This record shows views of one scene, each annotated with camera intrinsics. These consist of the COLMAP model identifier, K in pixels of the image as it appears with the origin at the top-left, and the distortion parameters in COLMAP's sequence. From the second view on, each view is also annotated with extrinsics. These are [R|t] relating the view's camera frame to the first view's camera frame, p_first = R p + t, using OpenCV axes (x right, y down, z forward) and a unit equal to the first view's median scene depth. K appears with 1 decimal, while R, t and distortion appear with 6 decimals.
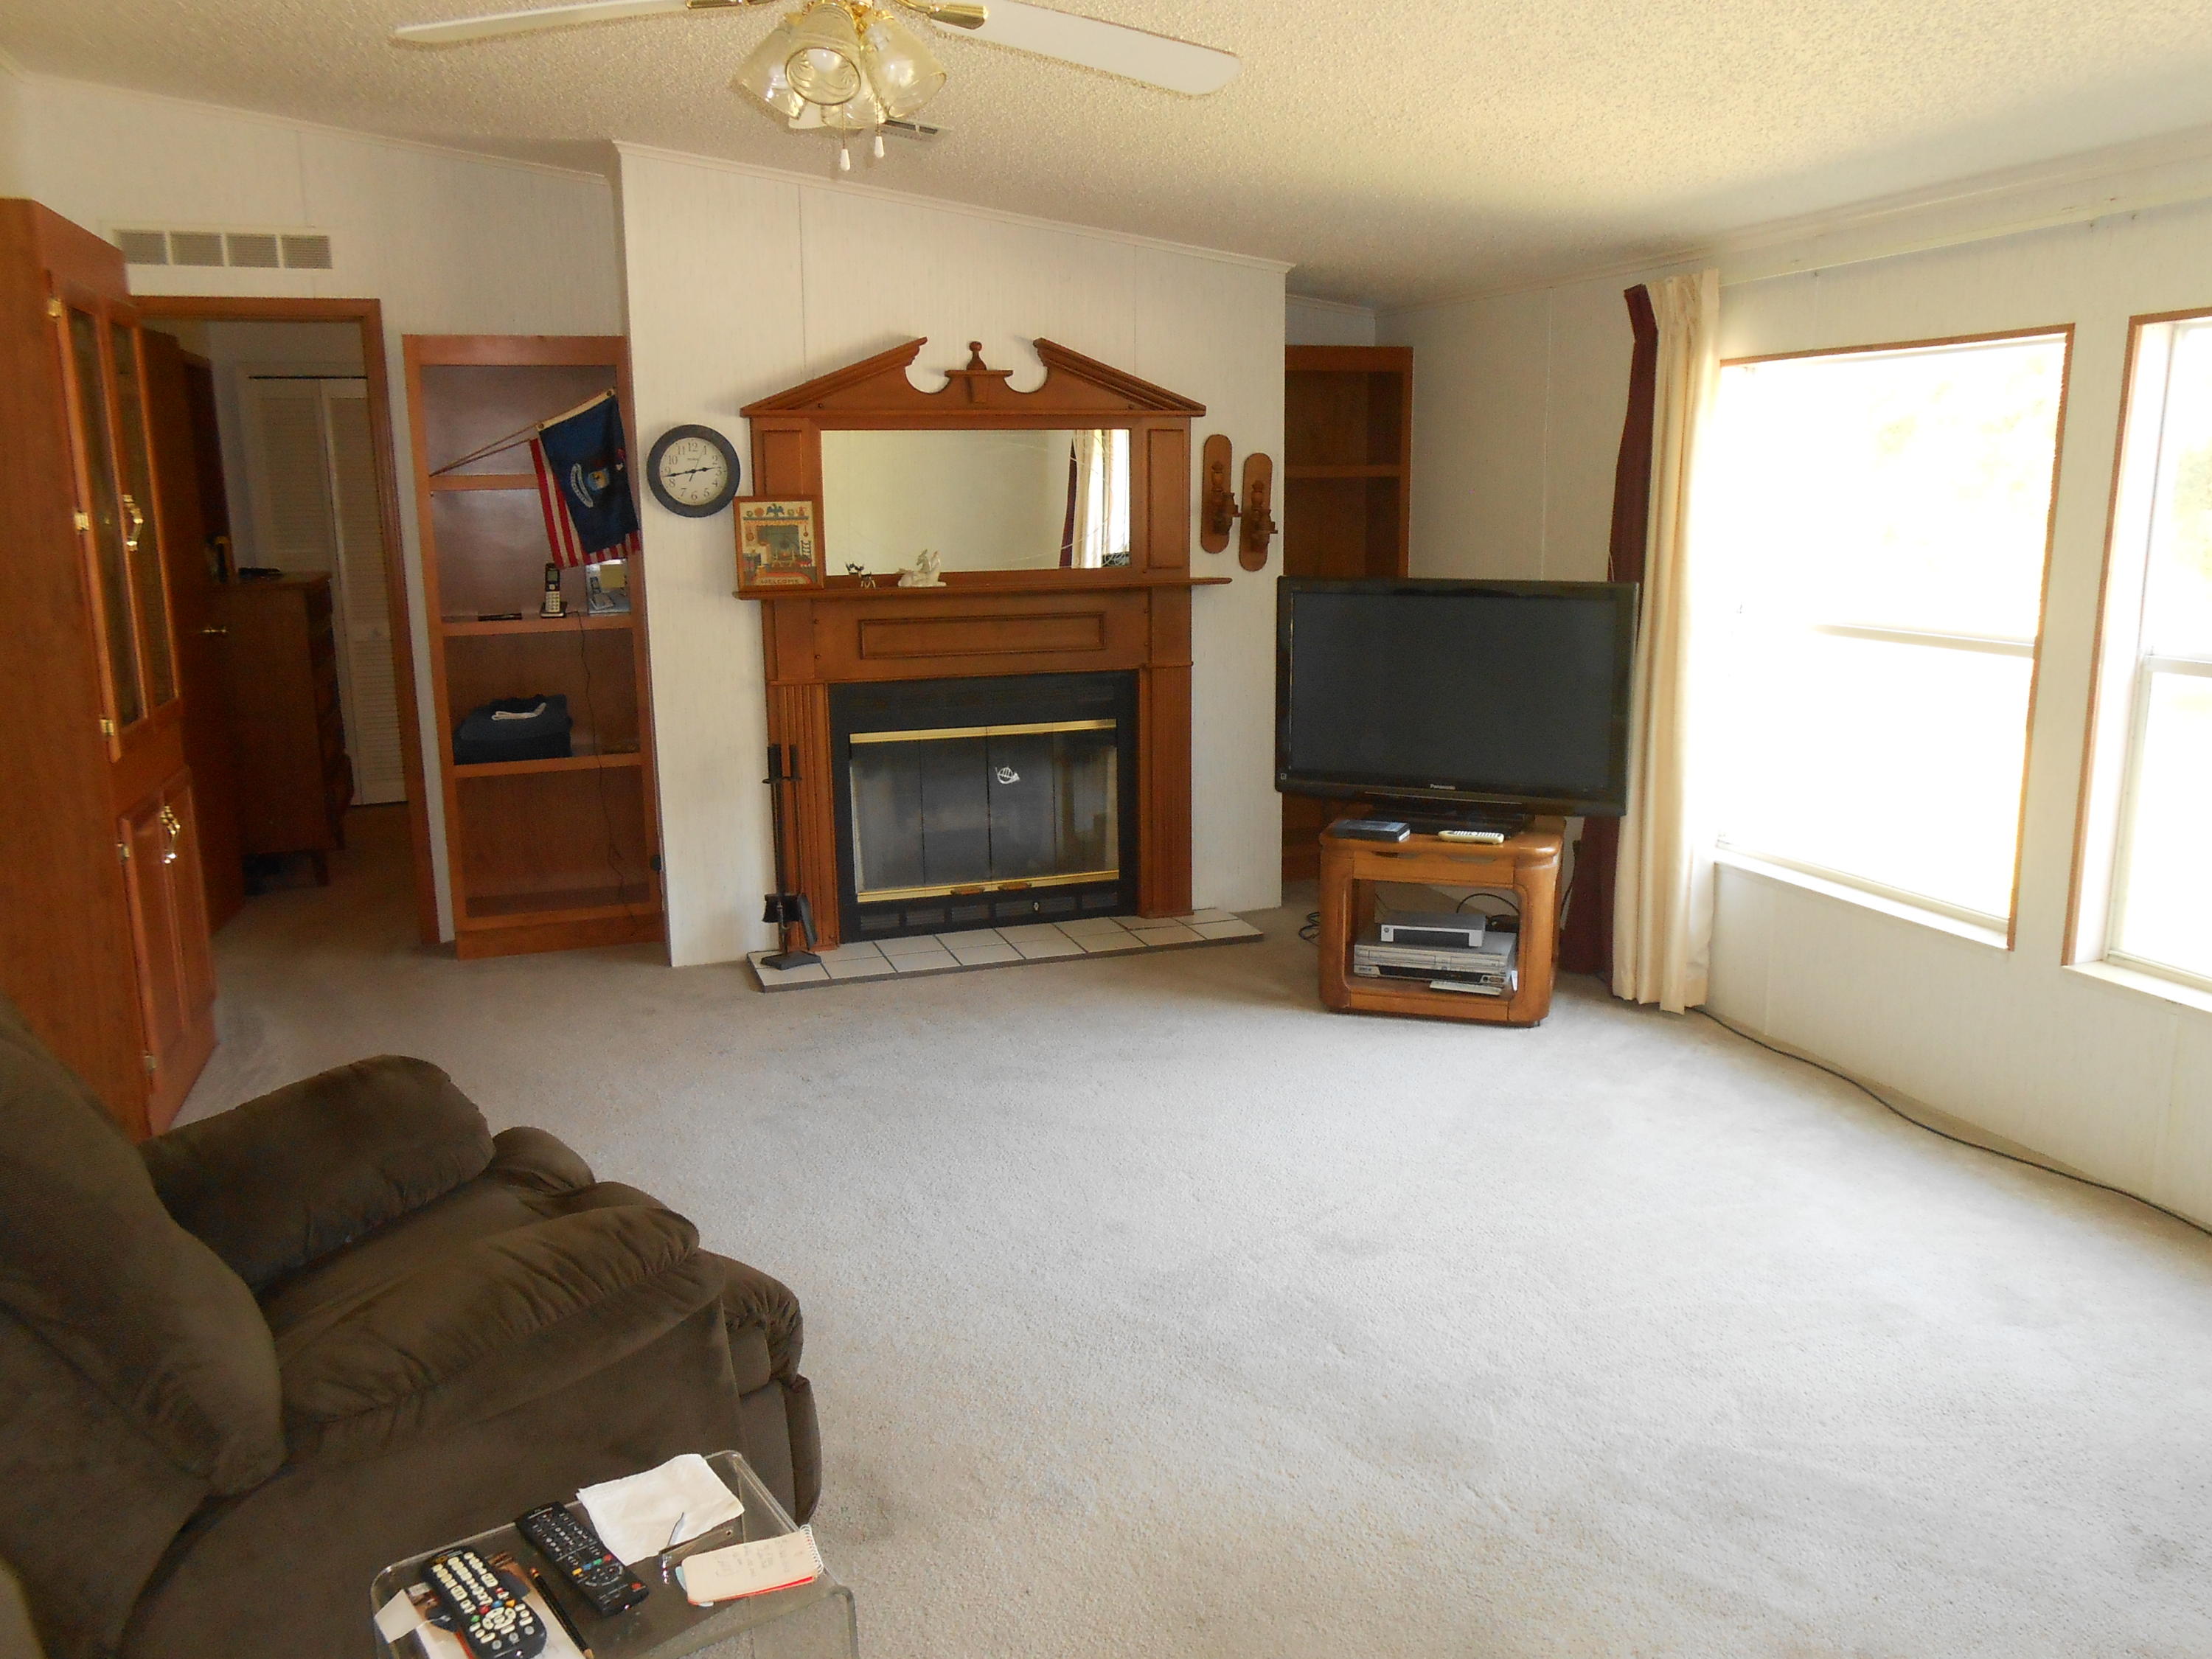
lens RADIAL K [[1730.5, 0, 1107.5], [0, 1730.5, 840.4], [0, 0, 1]] dist [-0.023210, 0.038294]
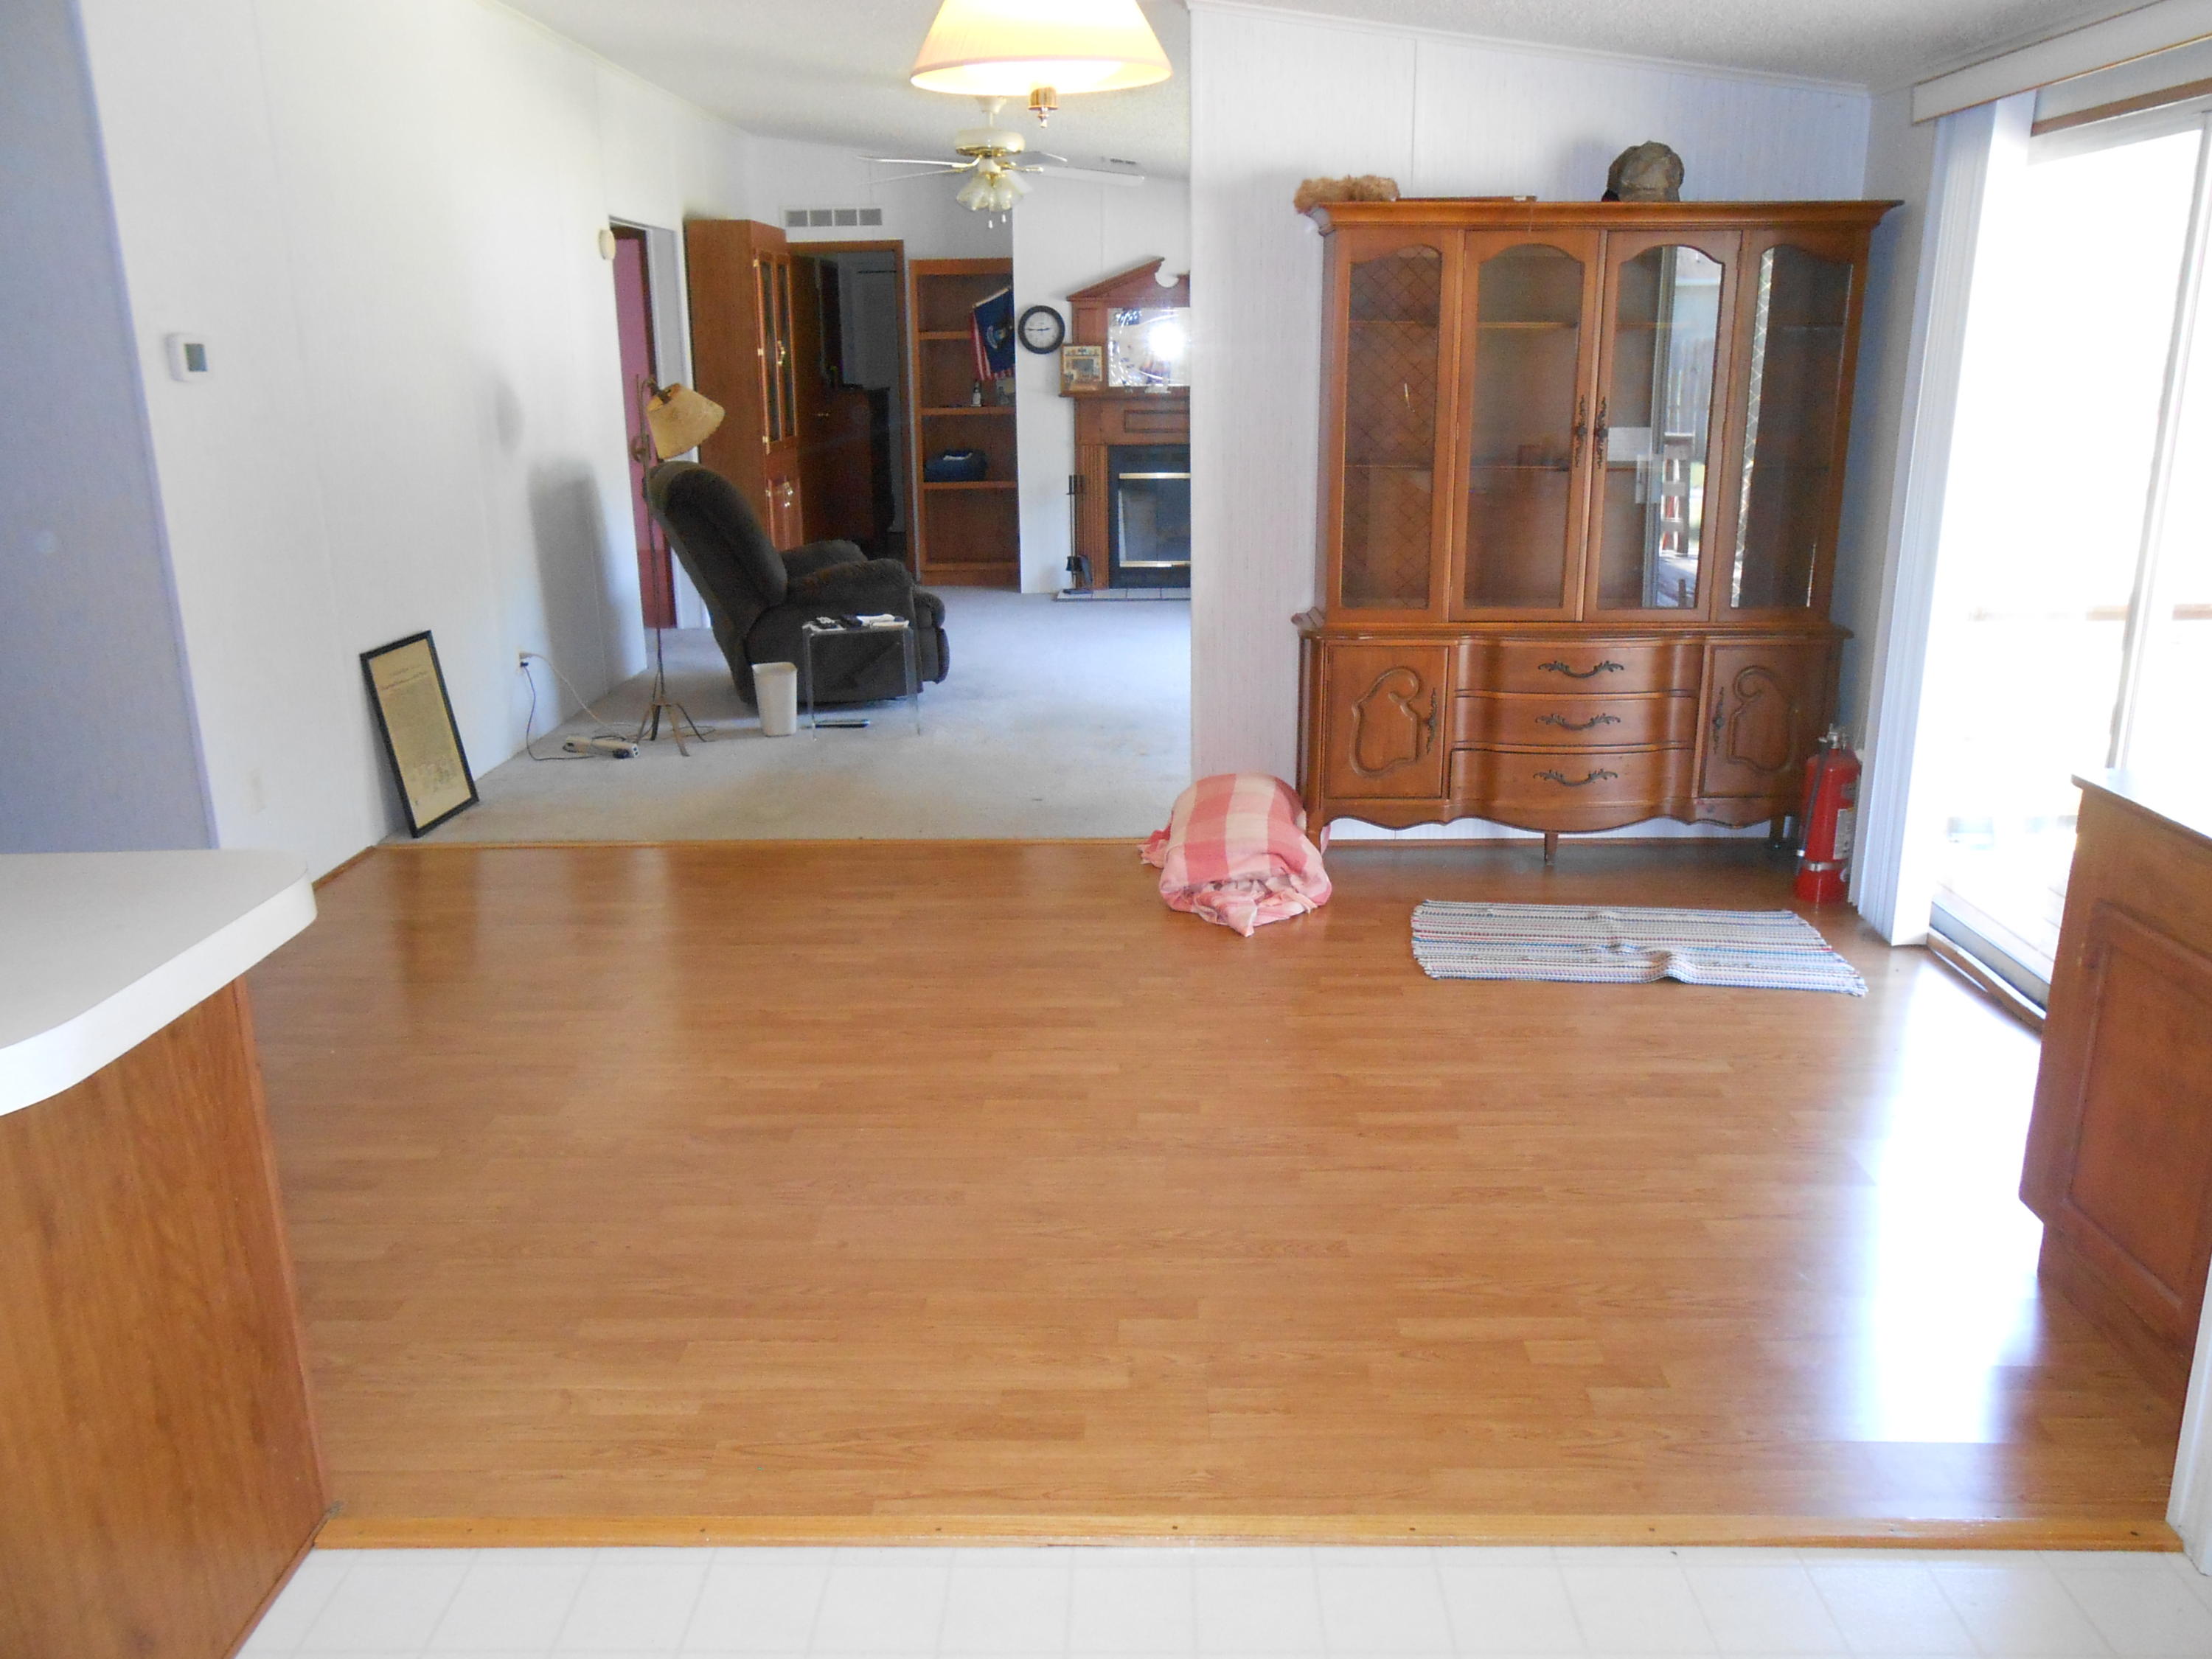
lens RADIAL K [[1730.5, 0, 1102.5], [0, 1730.5, 826.2], [0, 0, 1]] dist [-0.023210, 0.038294]
pose [[0.938822, 0.095536, -0.330886, 0.510178], [-0.071359, 0.993866, 0.084489, 0.167896], [0.336929, -0.055709, 0.939881, -0.815071]]
